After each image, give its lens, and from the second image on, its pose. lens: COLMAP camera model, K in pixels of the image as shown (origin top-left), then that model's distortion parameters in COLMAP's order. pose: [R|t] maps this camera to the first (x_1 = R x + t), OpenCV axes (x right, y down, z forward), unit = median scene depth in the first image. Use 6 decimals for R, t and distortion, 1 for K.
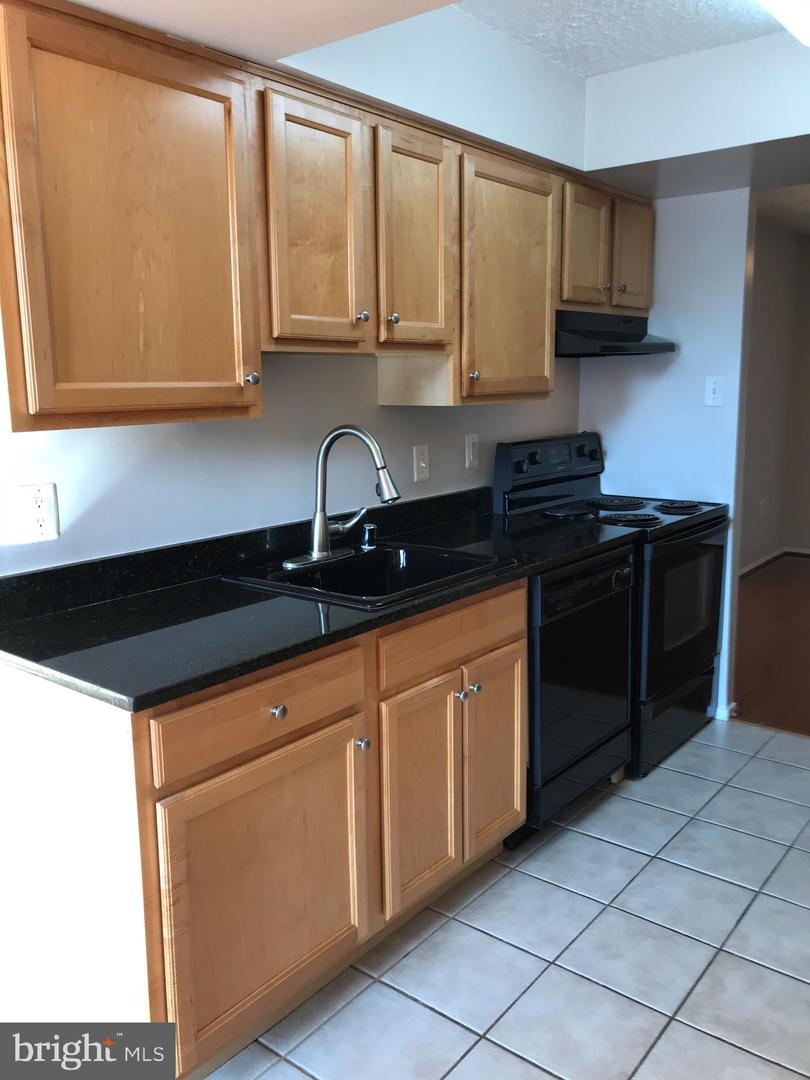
lens RADIAL K [[878.3, 0, 405.0], [0, 878.3, 540.0], [0, 0, 1]] dist [0.010975, -0.009656]
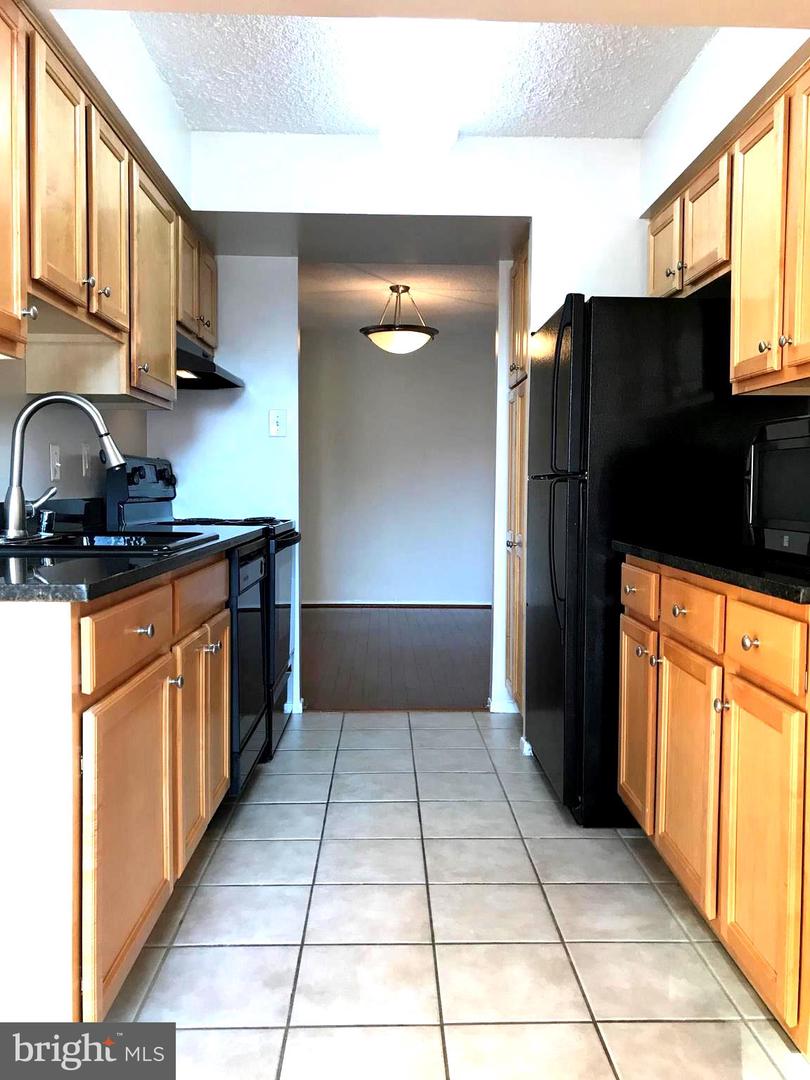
lens RADIAL K [[885.3, 0, 405.0], [0, 885.3, 540.0], [0, 0, 1]] dist [-0.003830, -0.004540]
pose [[0.760576, -0.016447, 0.649040, -0.377322], [0.098781, 0.990972, -0.090644, 0.143560], [-0.641690, 0.133055, 0.755335, 0.040608]]
